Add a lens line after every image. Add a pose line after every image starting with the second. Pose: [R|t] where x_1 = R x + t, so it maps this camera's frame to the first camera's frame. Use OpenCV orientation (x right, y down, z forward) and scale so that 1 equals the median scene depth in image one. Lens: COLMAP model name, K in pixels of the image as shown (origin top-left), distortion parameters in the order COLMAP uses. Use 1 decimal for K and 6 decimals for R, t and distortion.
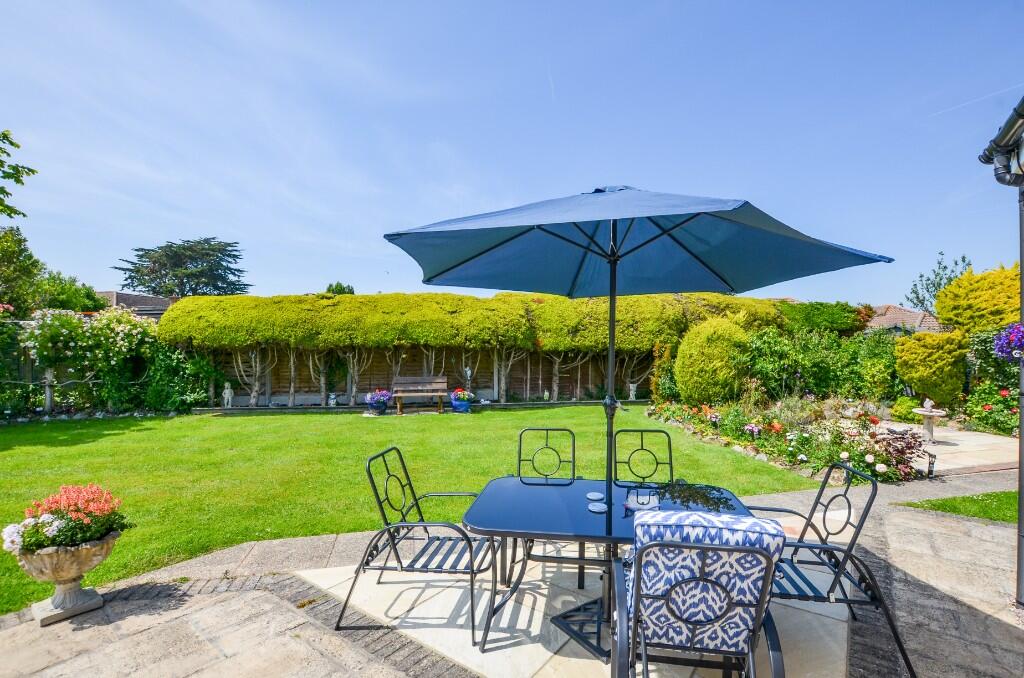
lens RADIAL K [[467.3, 0, 522.6], [0, 467.3, 349.1], [0, 0, 1]] dist [-0.021873, 0.001848]
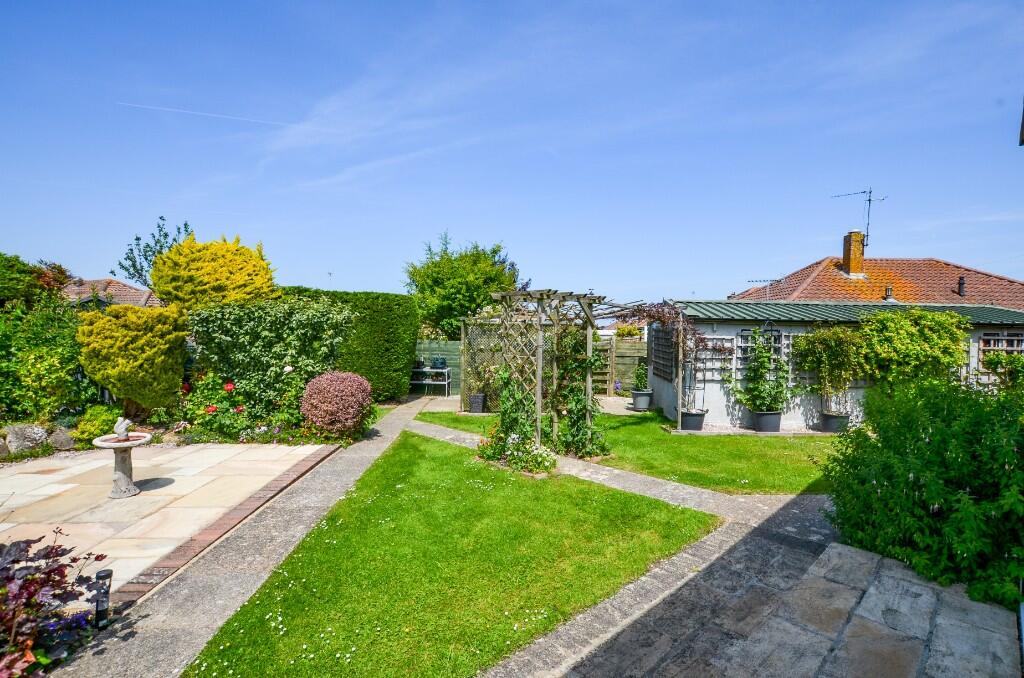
lens RADIAL K [[453.5, 0, 519.5], [0, 453.5, 346.5], [0, 0, 1]] dist [-0.021520, 0.000198]
pose [[0.177146, -0.029195, 0.983751, 0.336703], [-0.003215, 0.999537, 0.030242, 0.001151], [-0.984179, -0.008520, 0.176971, 0.326677]]
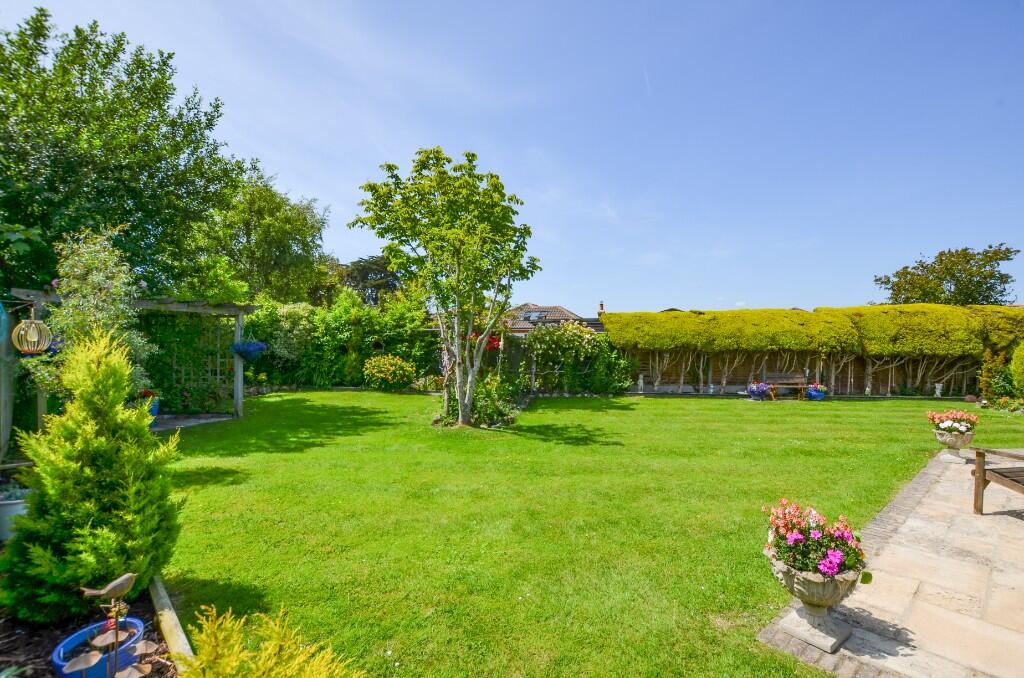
lens RADIAL K [[467.3, 0, 522.6], [0, 467.3, 349.1], [0, 0, 1]] dist [-0.021873, 0.001848]
pose [[0.978409, 0.010914, -0.206389, -0.673281], [-0.012200, 0.999913, -0.004957, 0.006046], [0.206317, 0.007368, 0.978458, -0.446262]]
